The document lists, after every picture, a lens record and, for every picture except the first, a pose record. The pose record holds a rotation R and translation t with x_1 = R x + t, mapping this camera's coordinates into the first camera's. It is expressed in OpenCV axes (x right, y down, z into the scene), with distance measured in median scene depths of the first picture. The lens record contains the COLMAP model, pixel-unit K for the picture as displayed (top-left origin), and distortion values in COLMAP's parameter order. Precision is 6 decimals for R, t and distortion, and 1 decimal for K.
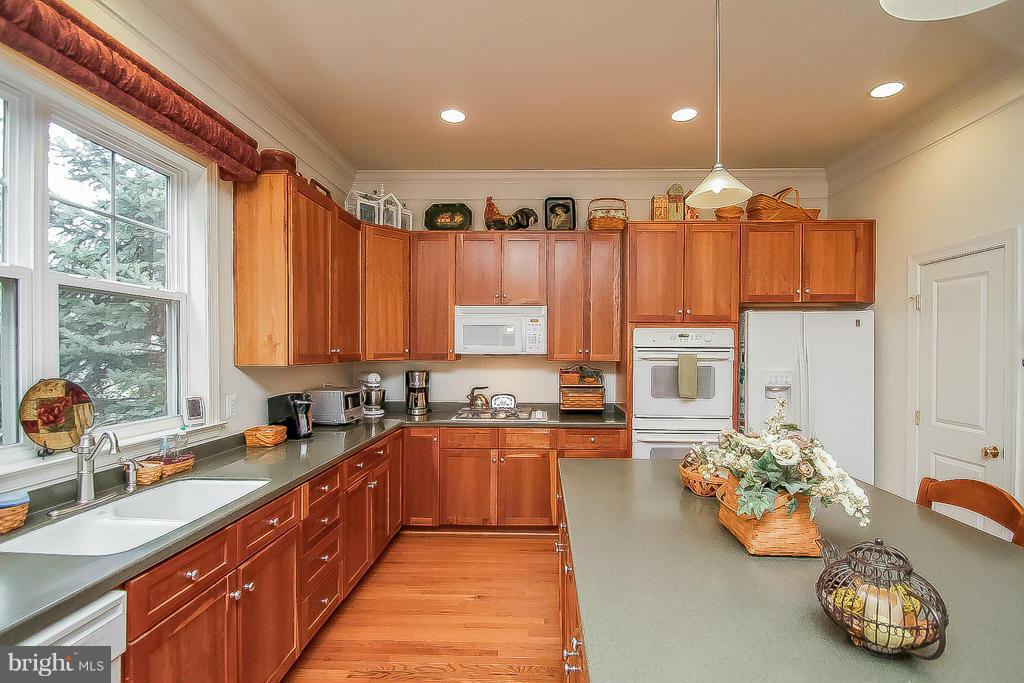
lens RADIAL K [[502.6, 0, 510.1], [0, 502.6, 364.6], [0, 0, 1]] dist [0.000240, -0.001092]
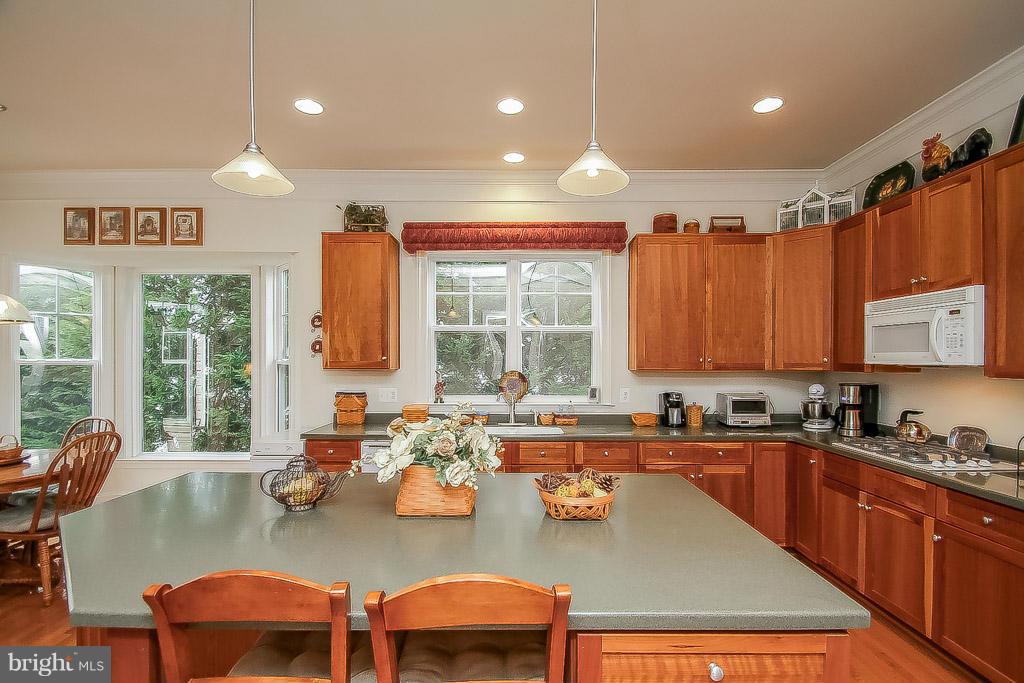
lens RADIAL K [[502.6, 0, 510.1], [0, 502.6, 364.6], [0, 0, 1]] dist [0.000240, -0.001092]
pose [[-0.000948, 0.009756, -0.999952, 0.668548], [-0.028932, 0.999534, 0.009779, -0.011516], [0.999581, 0.028940, -0.000665, 0.440002]]
